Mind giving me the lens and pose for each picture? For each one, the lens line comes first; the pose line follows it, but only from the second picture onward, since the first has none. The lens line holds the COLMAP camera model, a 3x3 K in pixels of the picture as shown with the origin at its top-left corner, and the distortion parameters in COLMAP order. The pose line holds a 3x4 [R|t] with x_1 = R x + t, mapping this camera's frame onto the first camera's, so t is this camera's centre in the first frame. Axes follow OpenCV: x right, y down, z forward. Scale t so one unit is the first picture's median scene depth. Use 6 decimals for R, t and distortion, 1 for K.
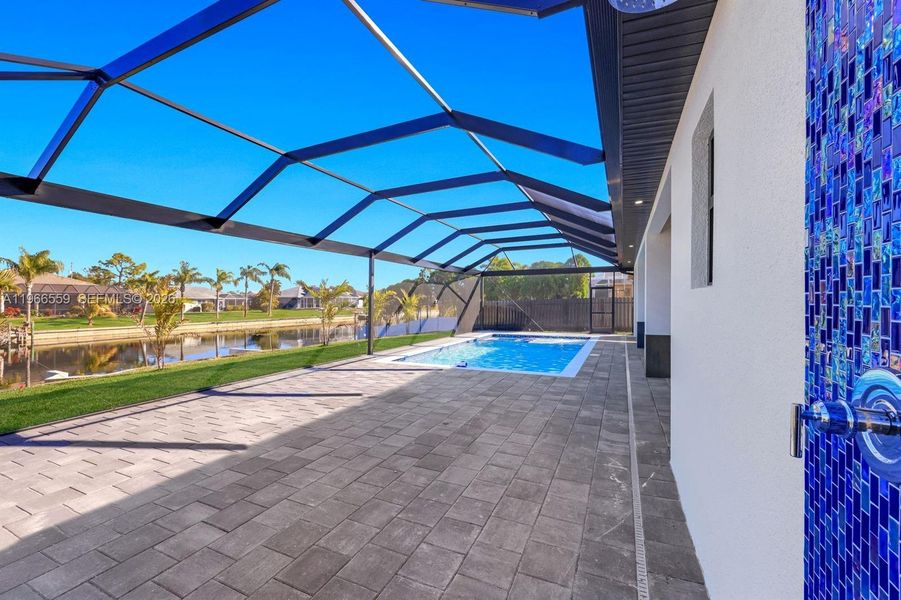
lens RADIAL K [[370.9, 0, 437.2], [0, 370.9, 305.5], [0, 0, 1]] dist [-0.004016, 0.001095]
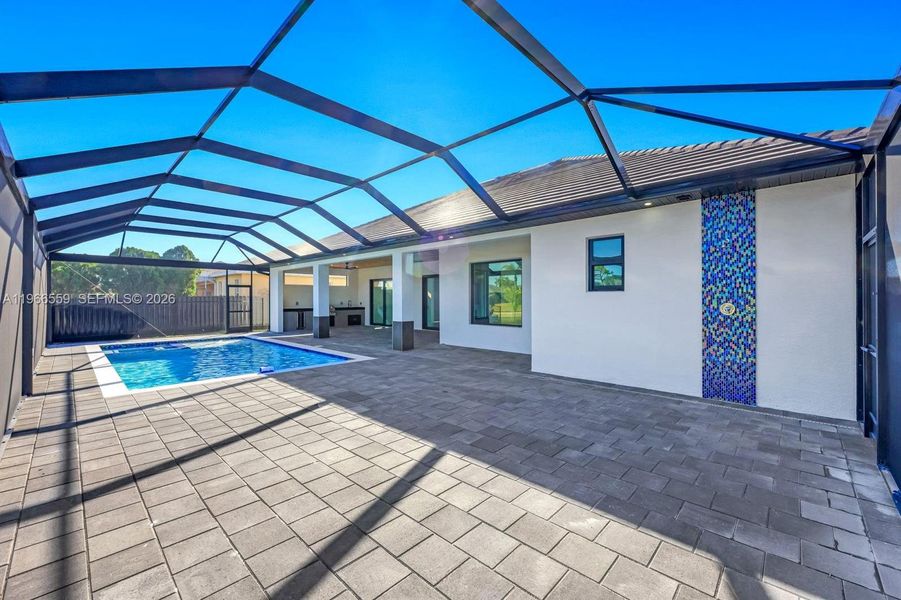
lens RADIAL K [[370.9, 0, 457.9], [0, 370.9, 298.6], [0, 0, 1]] dist [-0.004016, 0.001095]
pose [[0.292742, 0.007462, 0.956162, -1.306215], [0.011282, 0.999873, -0.011257, 0.014184], [-0.956125, 0.014083, 0.292620, 0.639994]]
